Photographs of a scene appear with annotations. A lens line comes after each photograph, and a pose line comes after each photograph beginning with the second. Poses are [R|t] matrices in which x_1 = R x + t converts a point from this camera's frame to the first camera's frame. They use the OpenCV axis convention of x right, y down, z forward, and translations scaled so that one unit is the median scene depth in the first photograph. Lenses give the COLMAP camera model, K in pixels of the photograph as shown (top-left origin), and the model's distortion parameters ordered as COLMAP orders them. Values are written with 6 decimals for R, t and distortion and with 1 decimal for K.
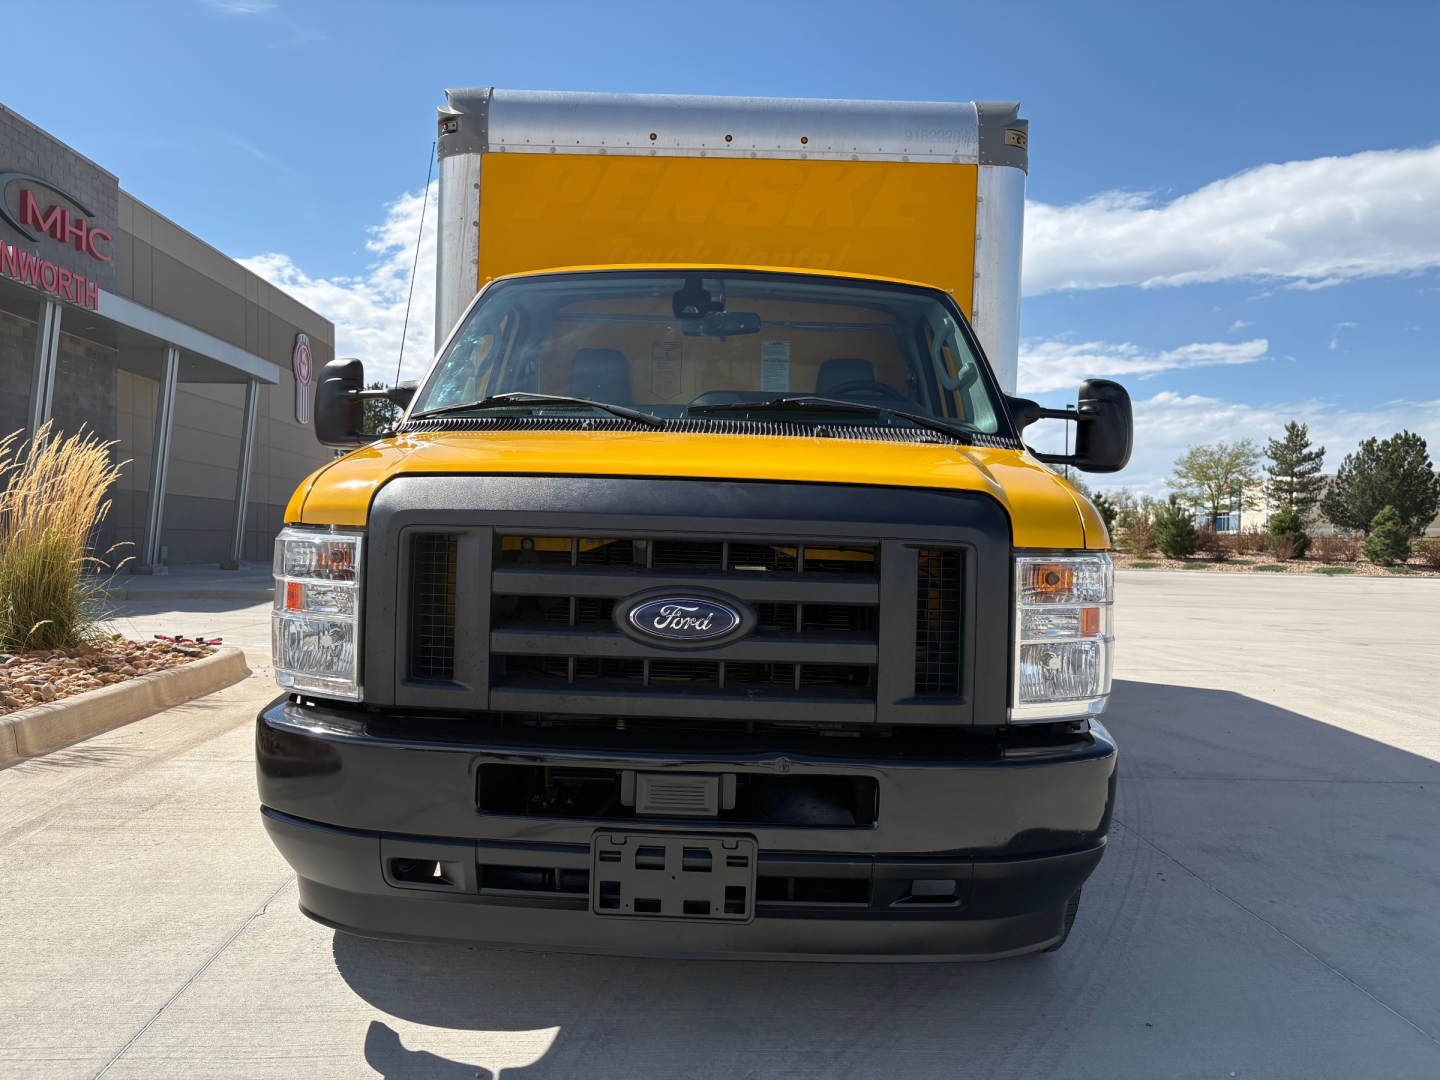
lens RADIAL K [[1097.9, 0, 684.5], [0, 1097.9, 534.8], [0, 0, 1]] dist [0.093612, -0.107388]
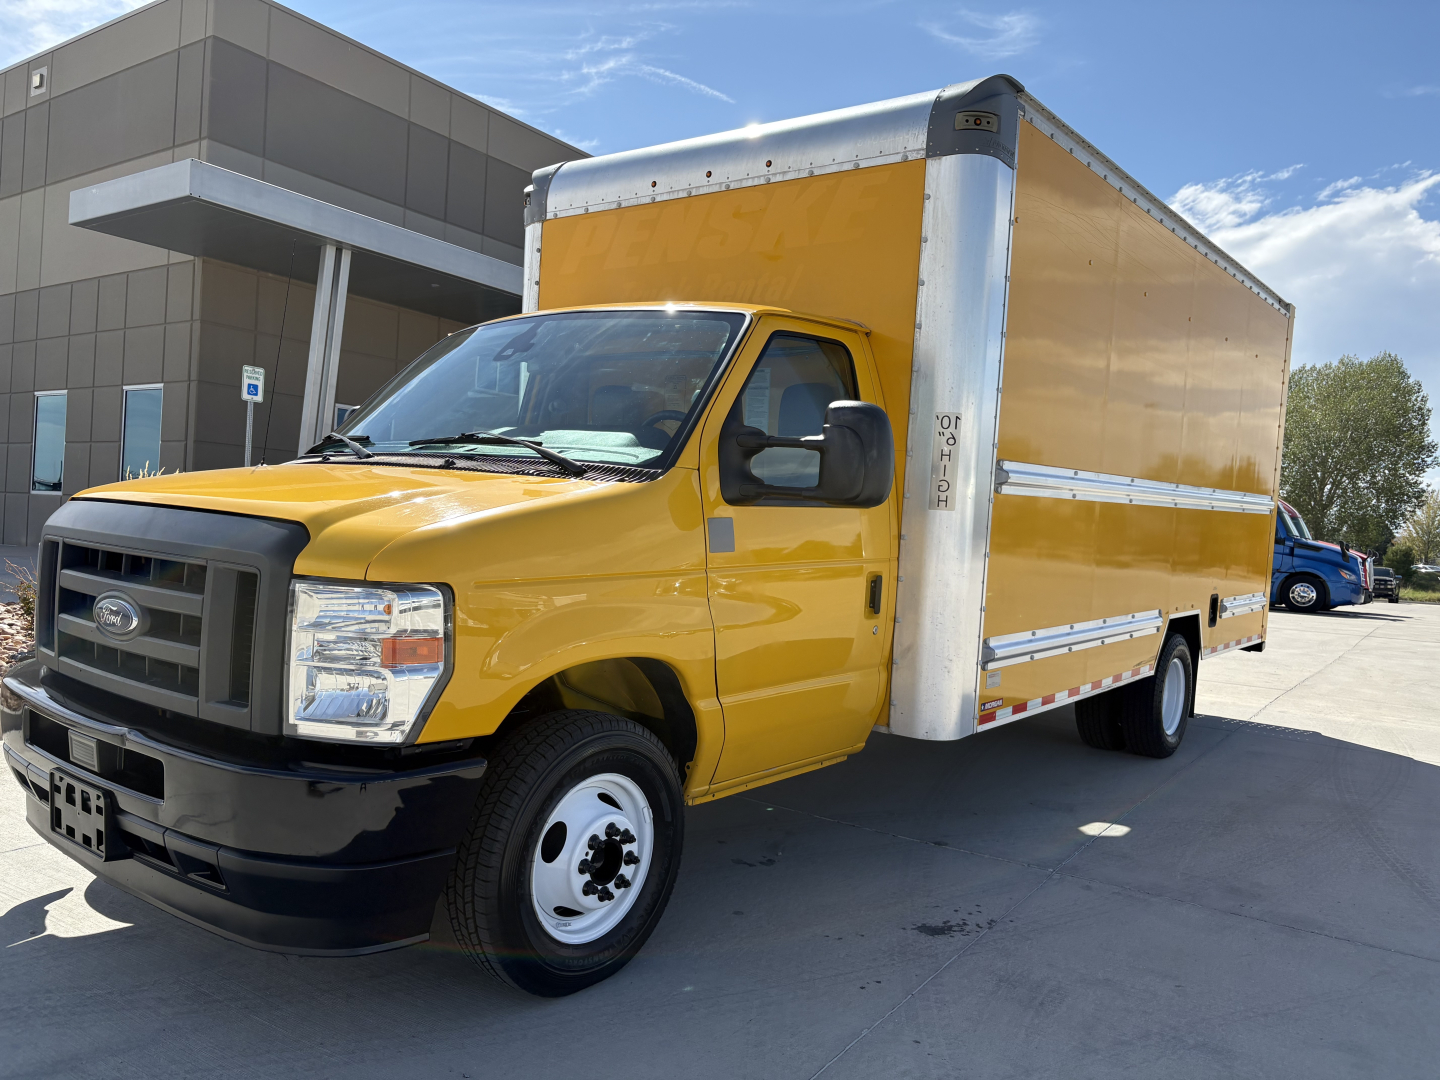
lens RADIAL K [[1097.9, 0, 684.5], [0, 1097.9, 534.8], [0, 0, 1]] dist [0.093612, -0.107388]
pose [[0.795656, 0.032817, -0.604859, 0.656162], [-0.044067, 0.999021, -0.003765, -0.020606], [0.604144, 0.029650, 0.796323, 0.185406]]
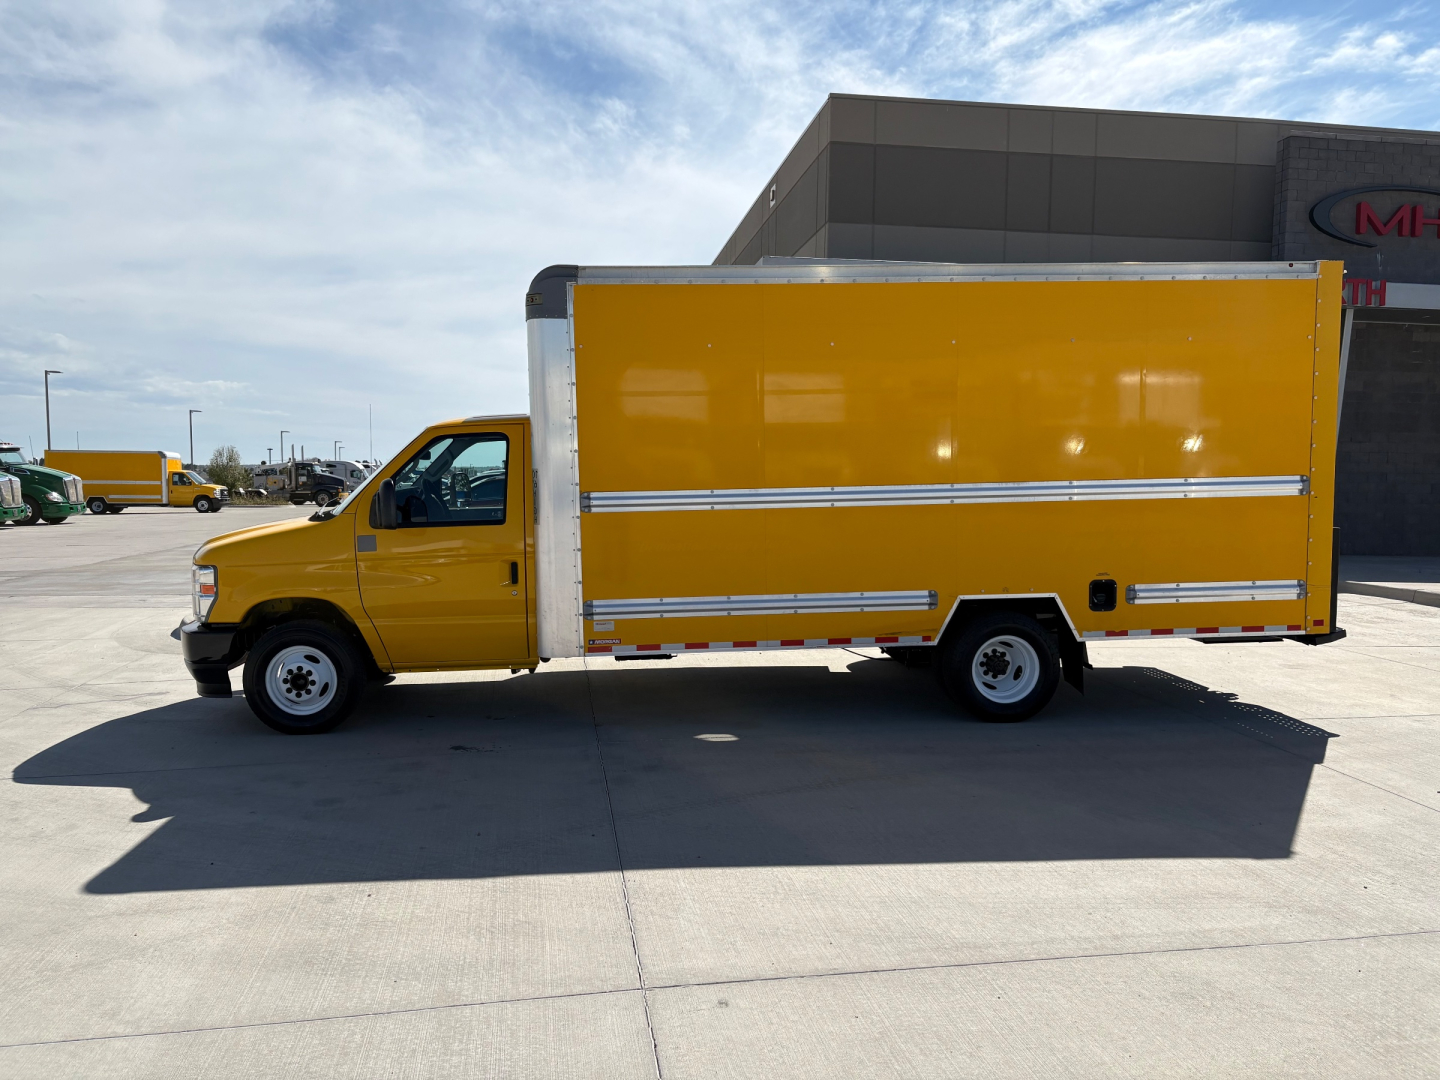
lens RADIAL K [[1097.9, 0, 684.5], [0, 1097.9, 534.8], [0, 0, 1]] dist [0.093612, -0.107388]
pose [[0.064519, 0.043964, -0.996948, 1.782359], [-0.002522, 0.999033, 0.043893, -0.103343], [0.997913, -0.000317, 0.064568, 1.092254]]
